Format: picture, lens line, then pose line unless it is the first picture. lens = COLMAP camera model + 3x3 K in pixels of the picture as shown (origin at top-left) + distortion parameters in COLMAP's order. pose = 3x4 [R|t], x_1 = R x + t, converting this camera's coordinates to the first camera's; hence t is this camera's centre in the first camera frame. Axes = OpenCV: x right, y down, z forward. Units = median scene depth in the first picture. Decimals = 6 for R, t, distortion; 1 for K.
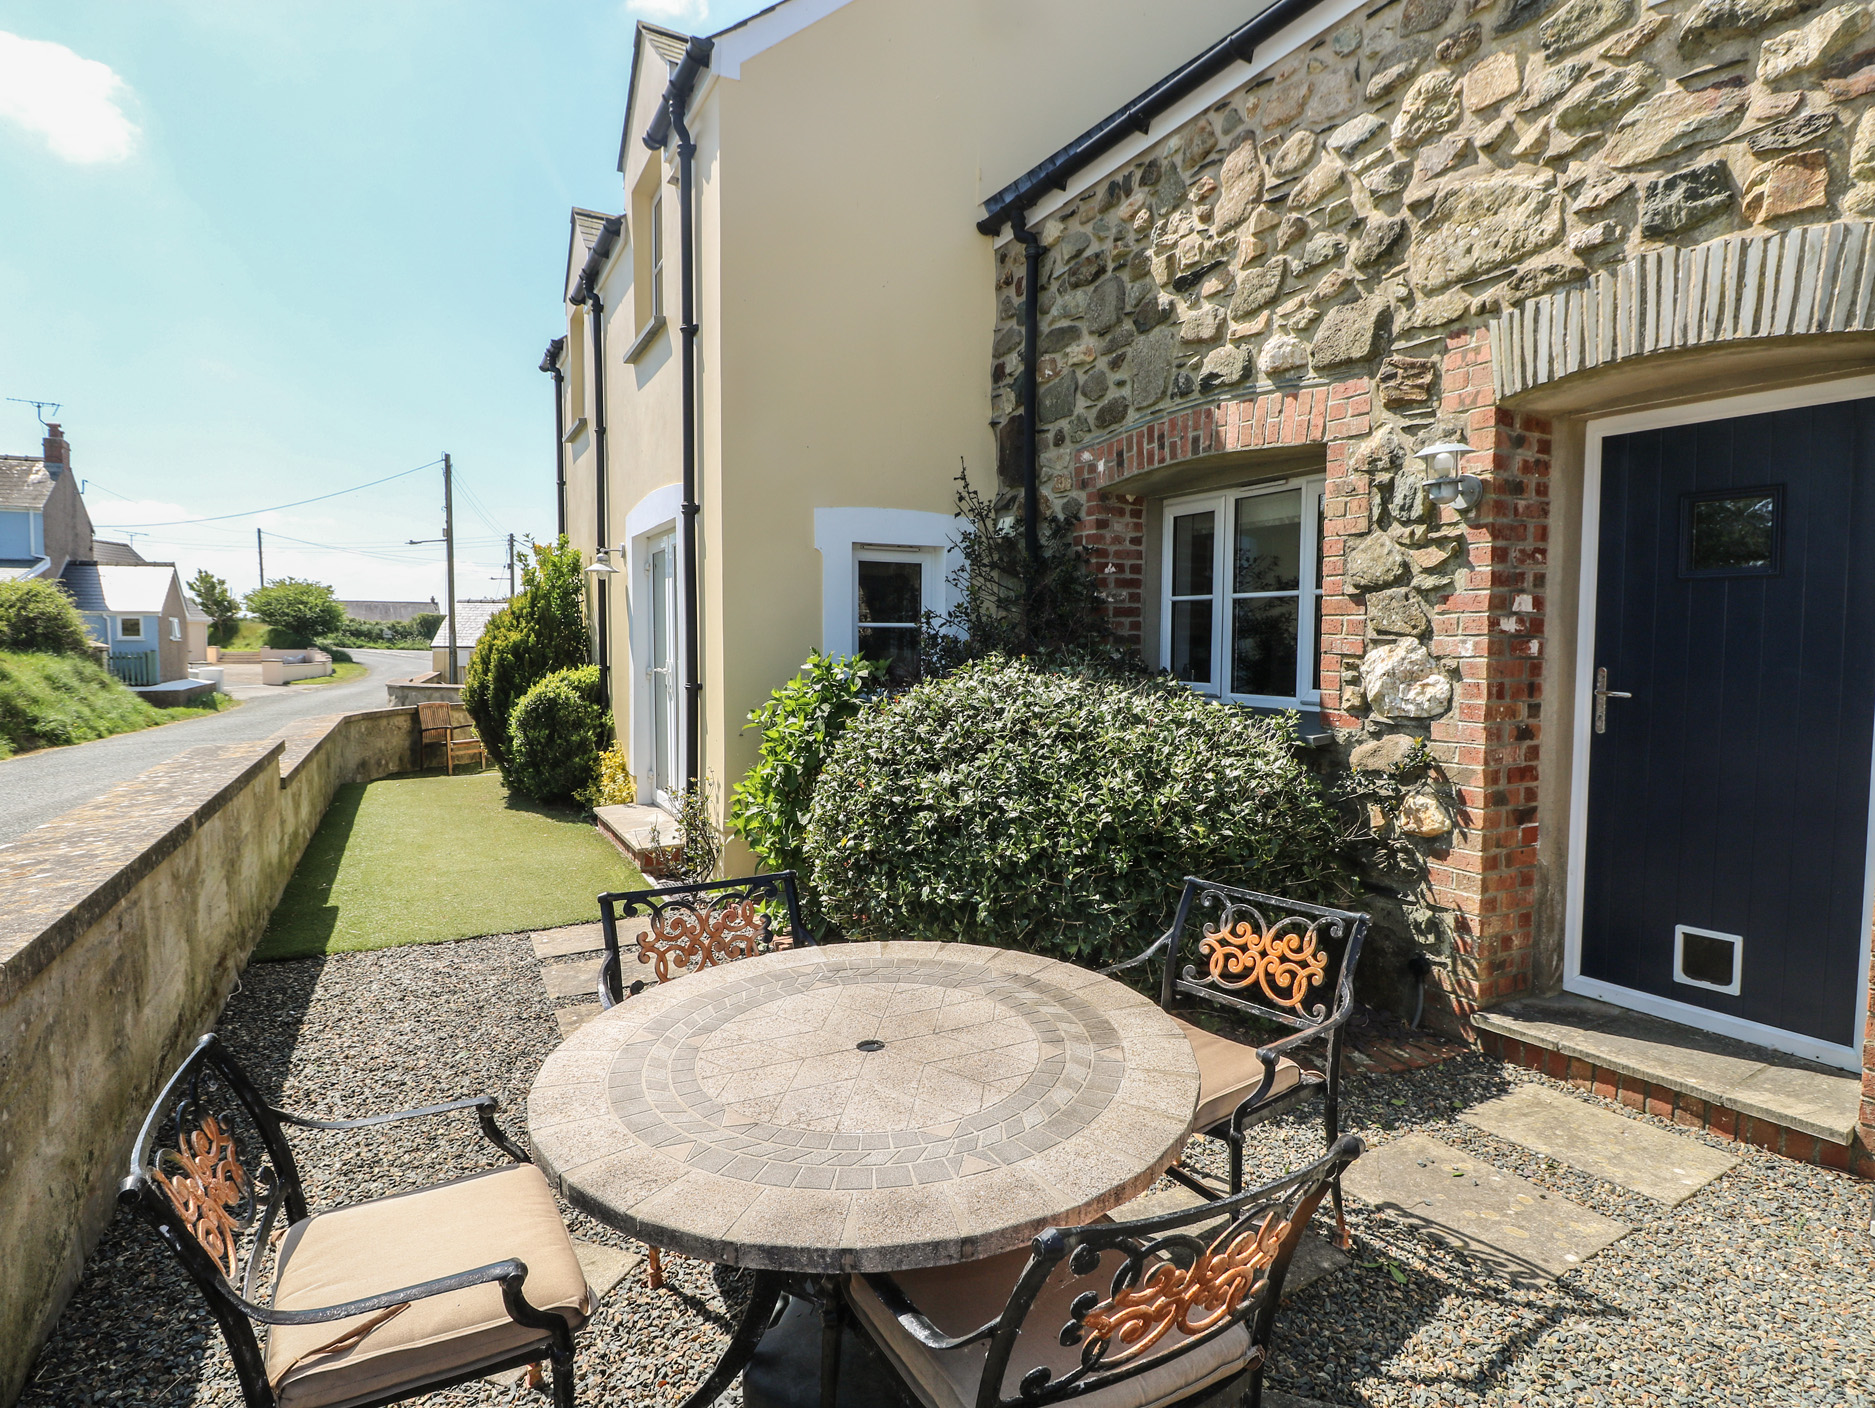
lens RADIAL K [[1036.8, 0, 934.1], [0, 1036.8, 685.1], [0, 0, 1]] dist [0.002552, -0.014831]
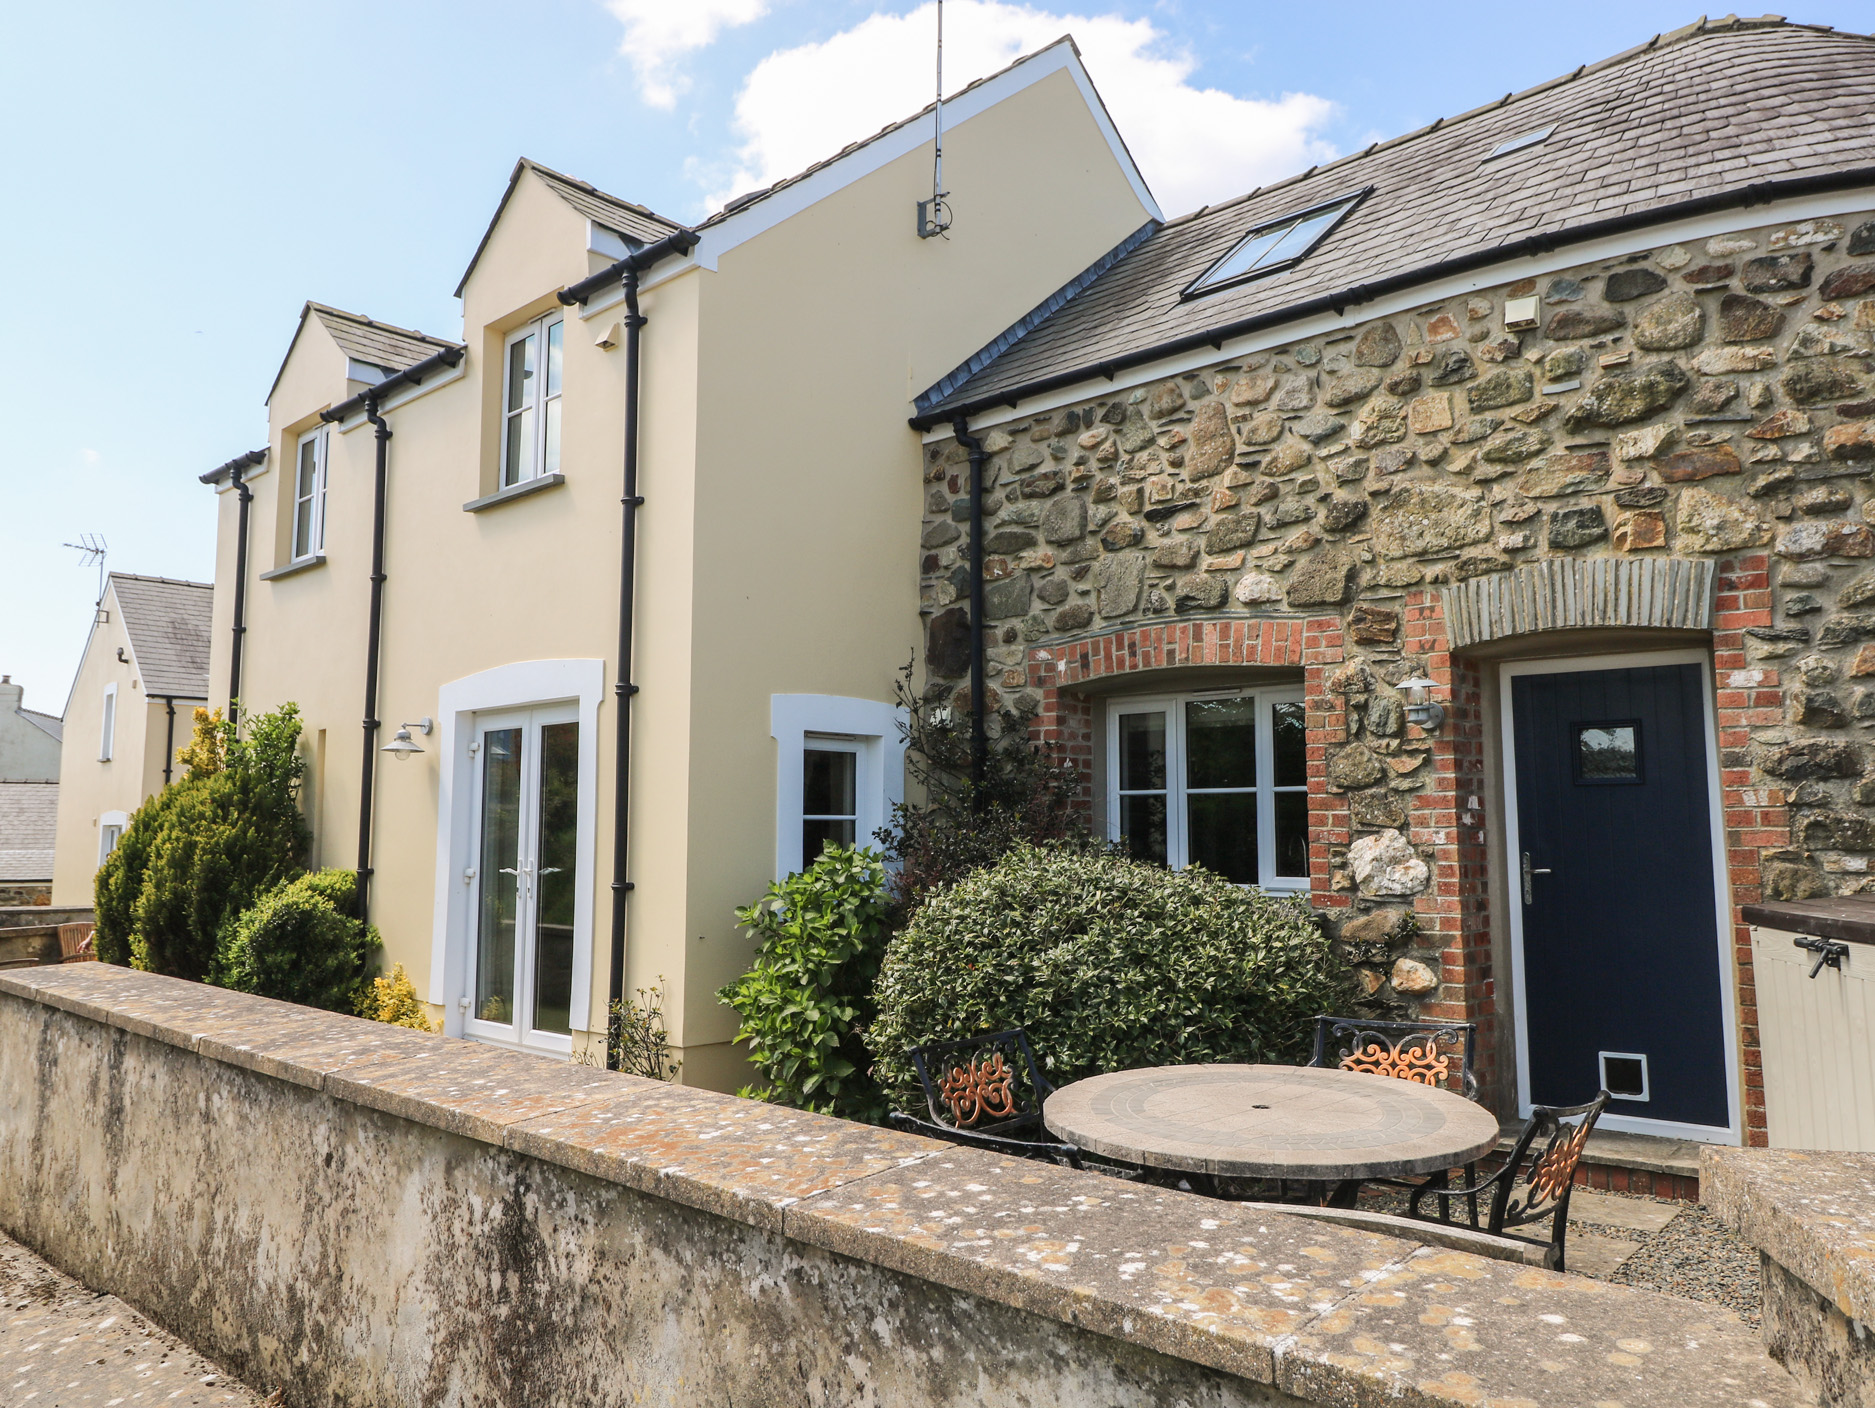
lens RADIAL K [[1452.0, 0, 936.2], [0, 1452.0, 646.3], [0, 0, 1]] dist [0.014218, 0.003398]
pose [[0.939552, 0.042422, 0.339769, -0.633959], [0.017491, 0.985054, -0.171356, 0.026425], [-0.341960, 0.166941, 0.924767, -0.443421]]
